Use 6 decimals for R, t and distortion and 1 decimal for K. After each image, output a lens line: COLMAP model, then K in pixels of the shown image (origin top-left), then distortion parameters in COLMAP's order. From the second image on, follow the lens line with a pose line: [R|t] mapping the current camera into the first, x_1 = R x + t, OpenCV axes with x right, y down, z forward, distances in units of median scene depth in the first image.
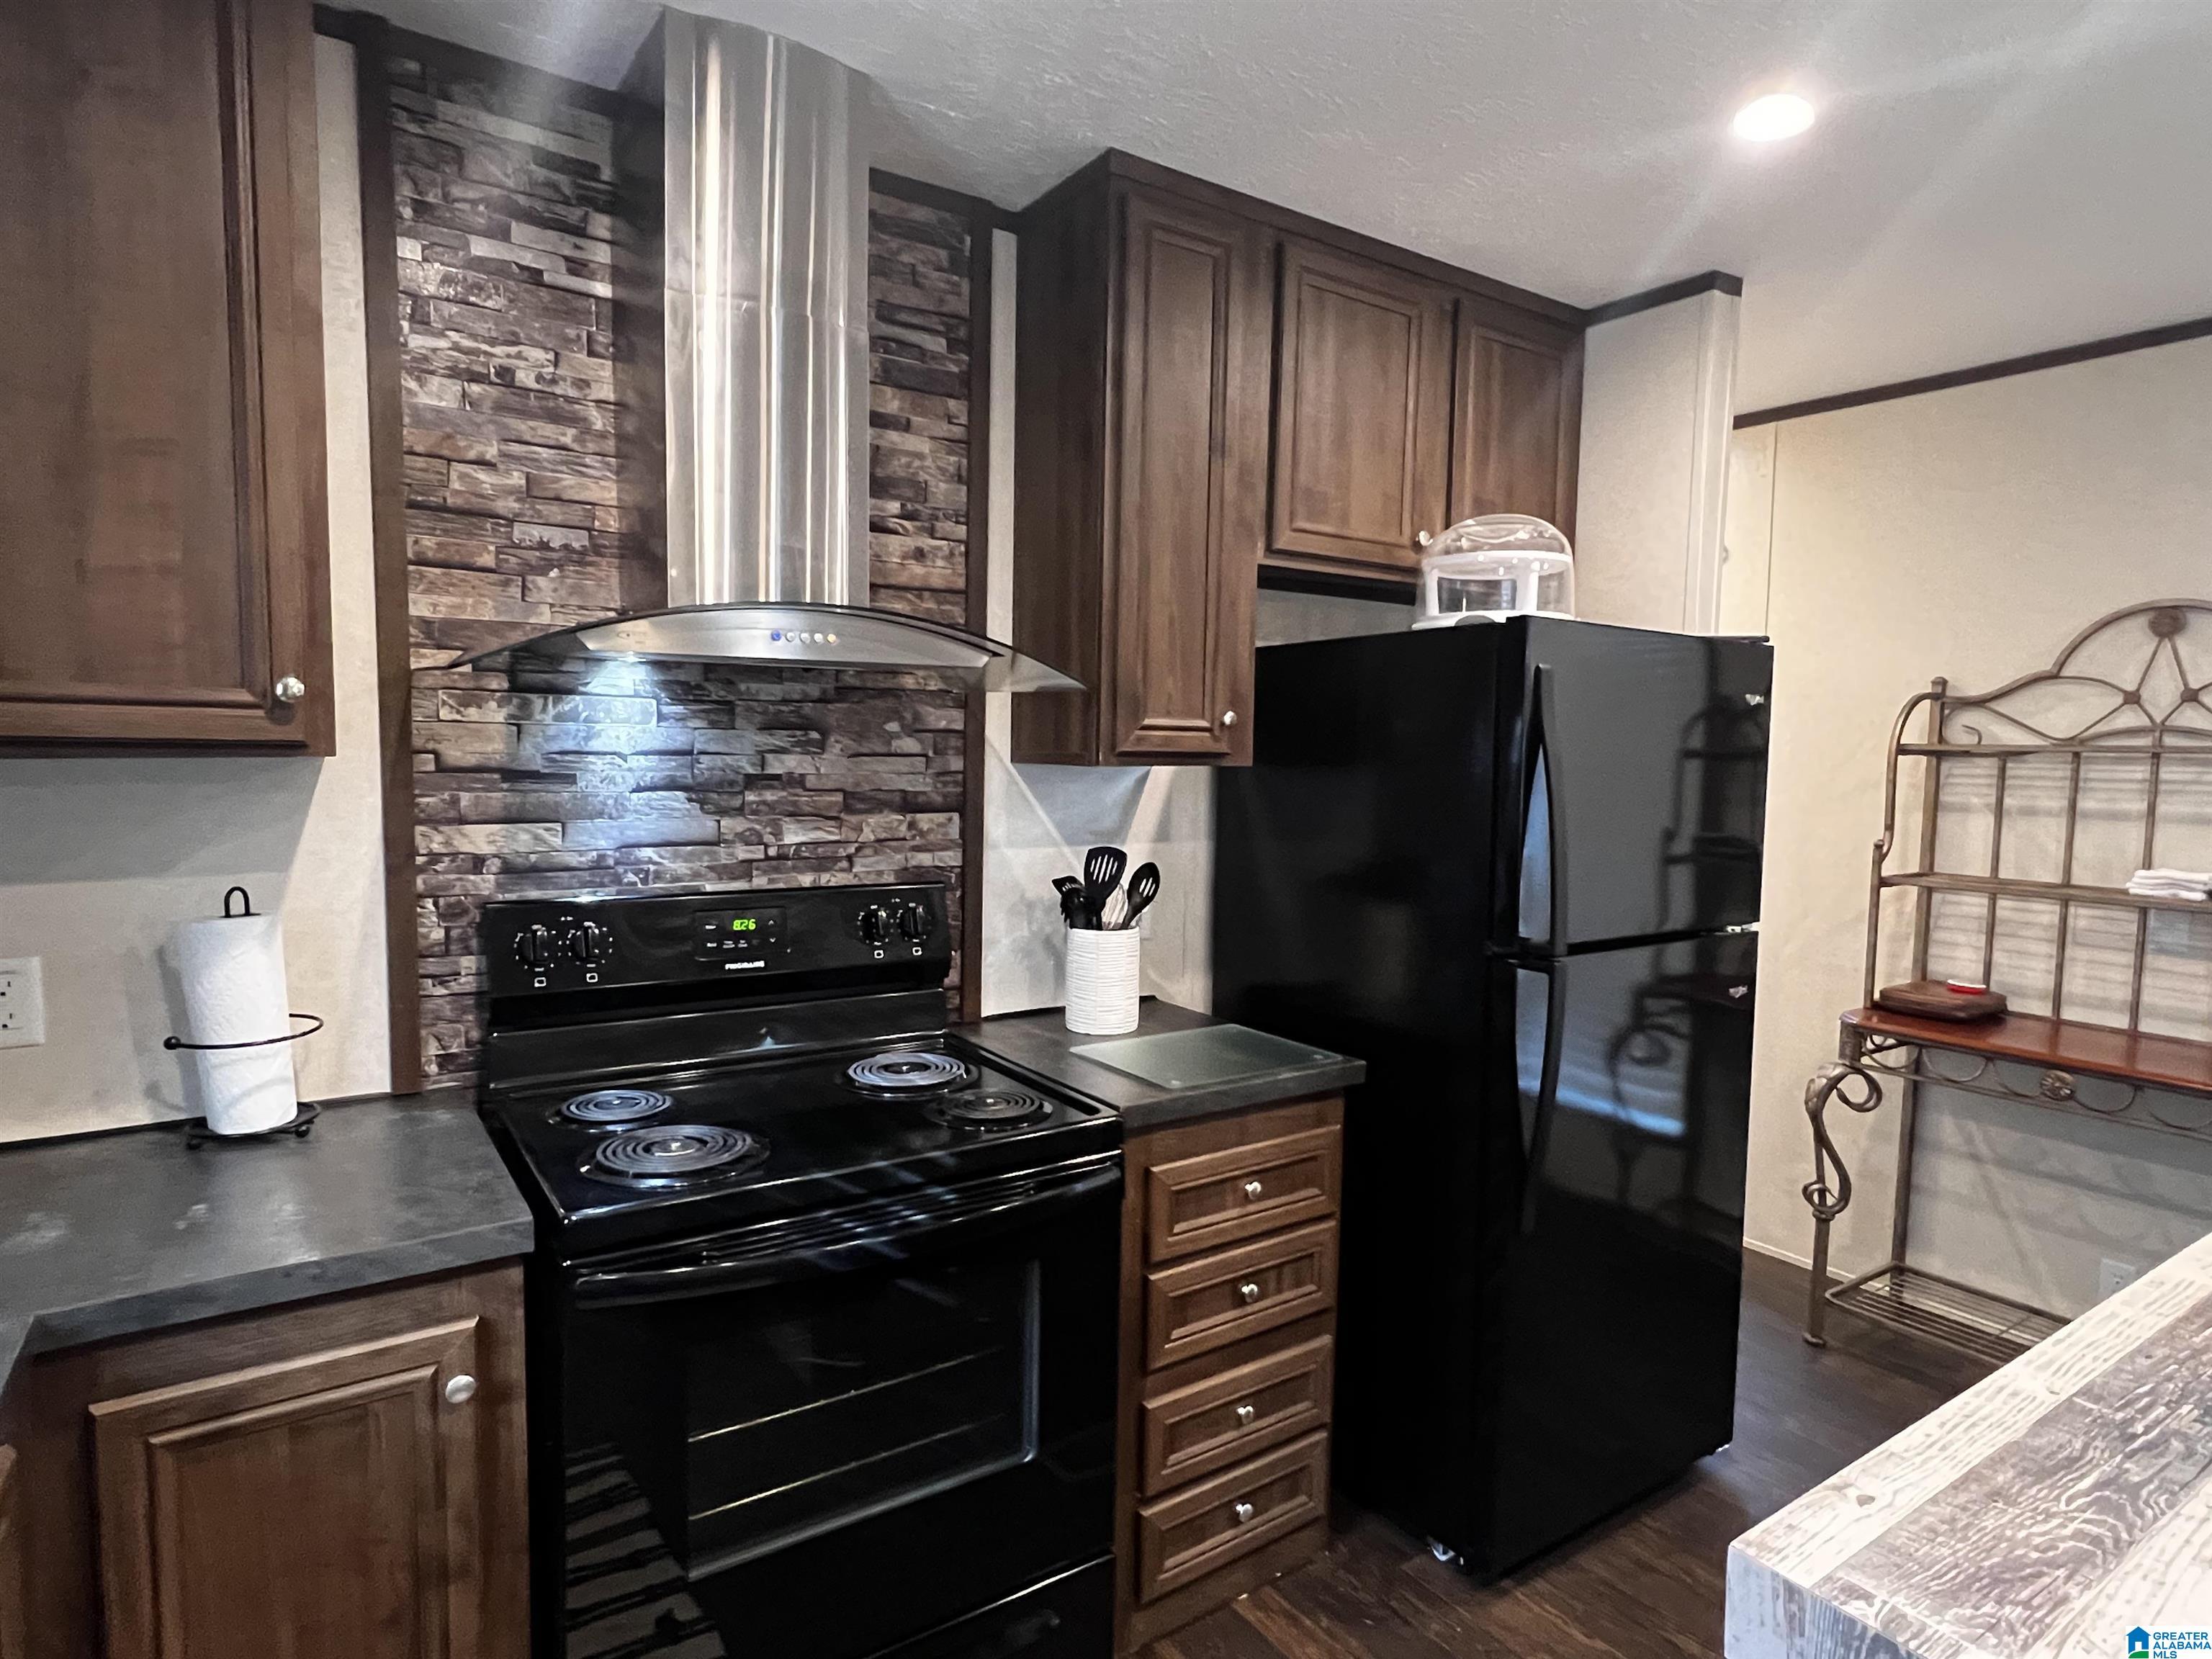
lens RADIAL K [[1211.0, 0, 1103.4], [0, 1211.0, 836.1], [0, 0, 1]] dist [-0.001686, -0.000292]
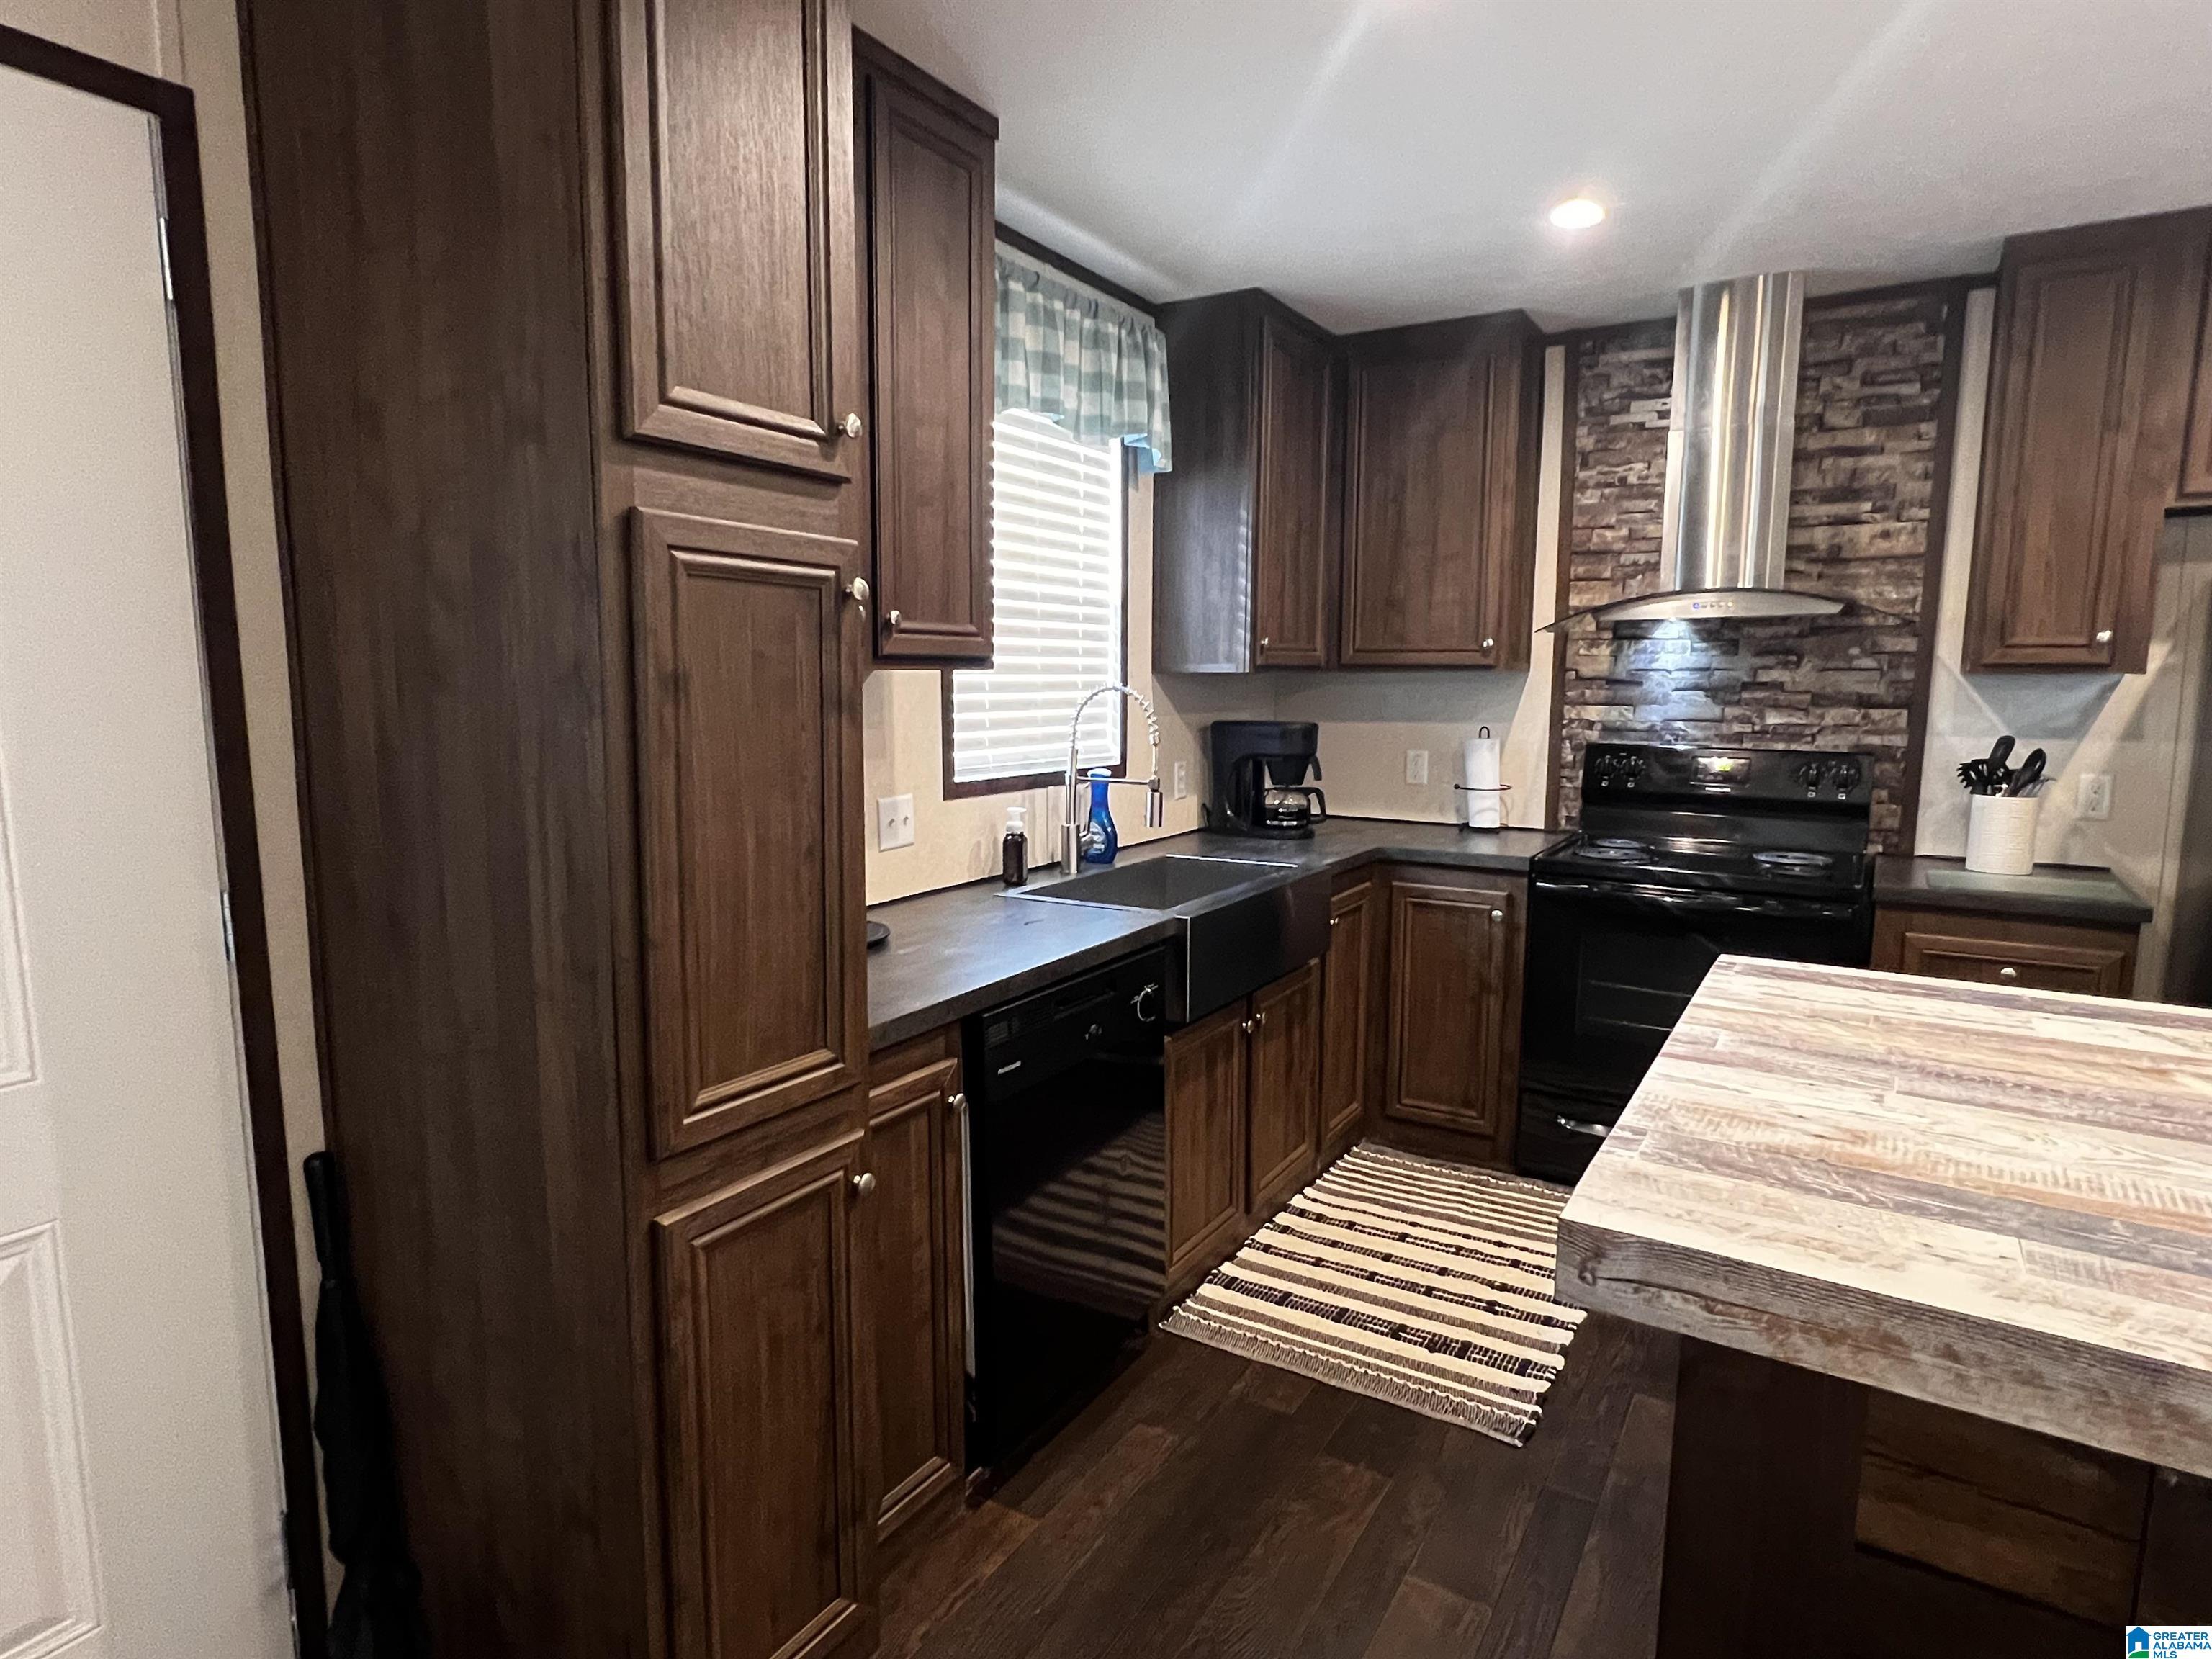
lens RADIAL K [[1217.3, 0, 1105.2], [0, 1217.3, 832.9], [0, 0, 1]] dist [-0.000034, -0.000686]
pose [[0.400328, 0.105166, -0.910317, 0.957297], [-0.064576, 0.994161, 0.086454, 0.072669], [0.914094, 0.024175, 0.404782, -0.529228]]
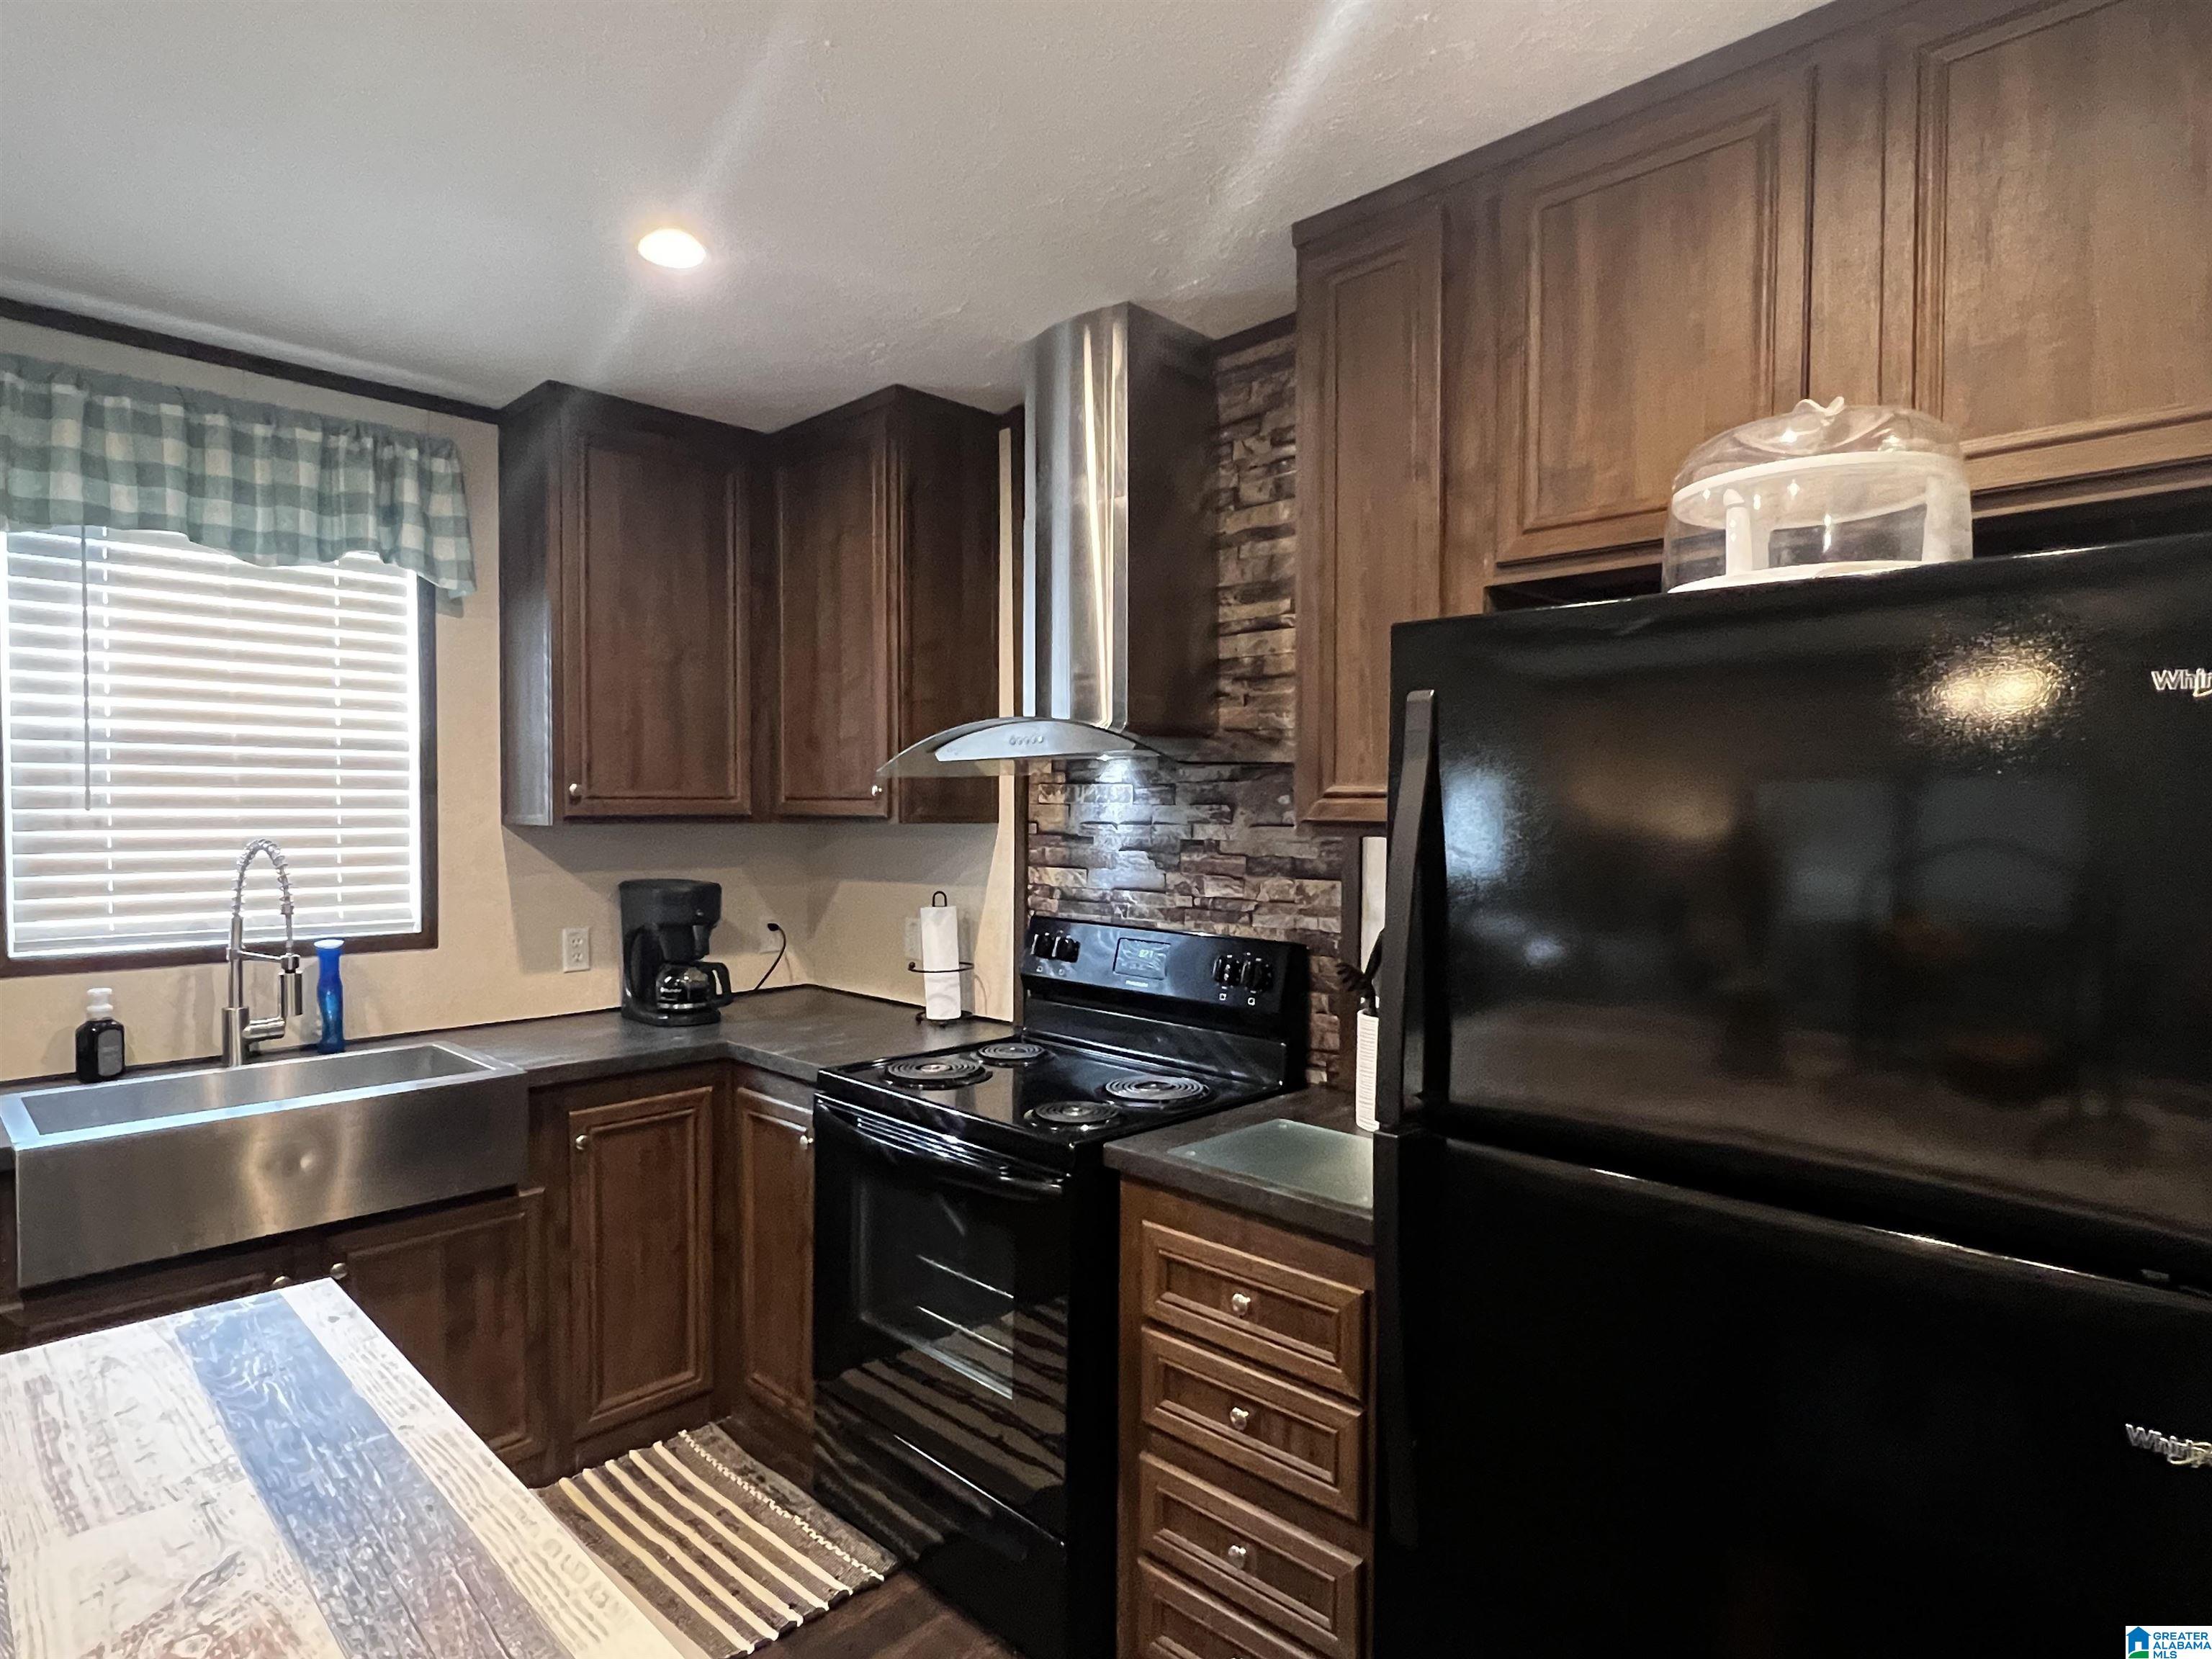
lens RADIAL K [[1211.0, 0, 1096.2], [0, 1211.0, 835.2], [0, 0, 1]] dist [-0.001686, -0.000292]
pose [[0.196865, 0.007981, -0.980398, 0.967938], [-0.072848, 0.997322, -0.006509, -0.042010], [0.977721, 0.072702, 0.196919, 0.676706]]
